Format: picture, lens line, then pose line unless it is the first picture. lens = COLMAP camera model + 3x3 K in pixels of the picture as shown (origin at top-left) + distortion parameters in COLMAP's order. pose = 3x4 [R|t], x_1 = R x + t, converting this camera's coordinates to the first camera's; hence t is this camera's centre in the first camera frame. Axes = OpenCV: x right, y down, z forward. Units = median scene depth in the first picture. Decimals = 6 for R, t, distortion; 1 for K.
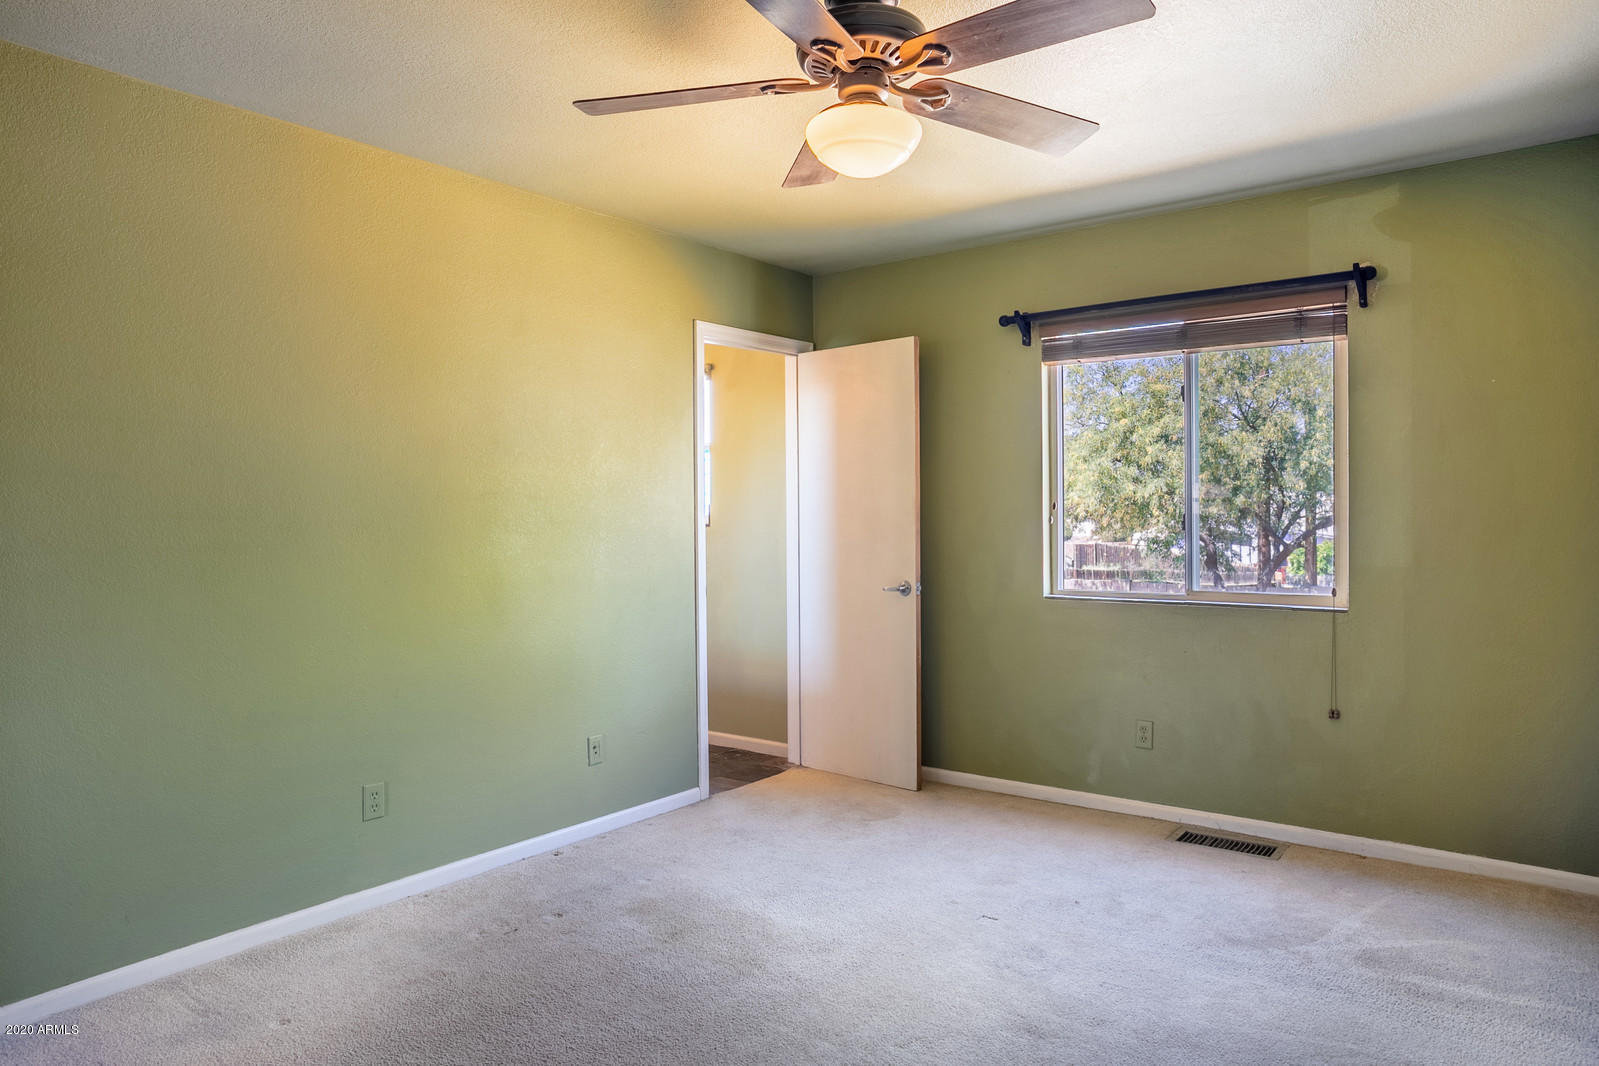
lens RADIAL K [[1049.9, 0, 809.0], [0, 1049.9, 535.4], [0, 0, 1]] dist [-0.035257, 0.071717]
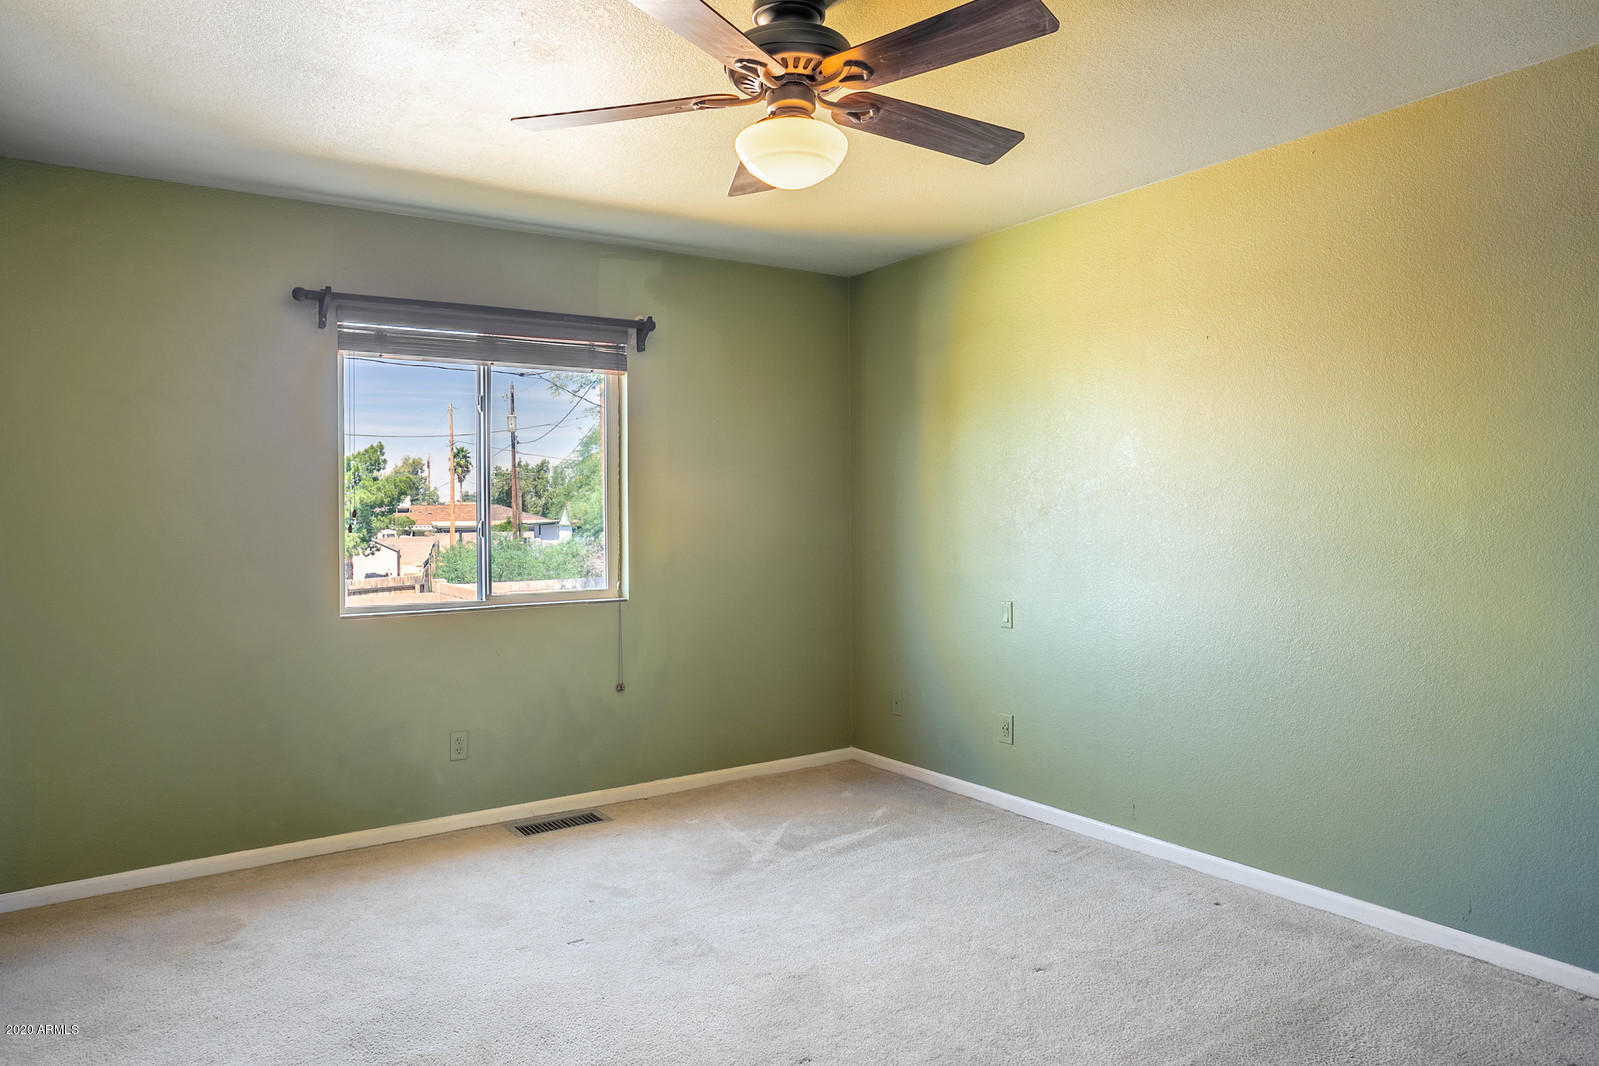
lens RADIAL K [[1049.9, 0, 809.0], [0, 1049.9, 535.4], [0, 0, 1]] dist [-0.035257, 0.071717]
pose [[0.322373, -0.018596, 0.946430, -0.570300], [0.033138, 0.999416, 0.008350, -0.005568], [-0.946033, 0.028671, 0.322801, 0.414951]]
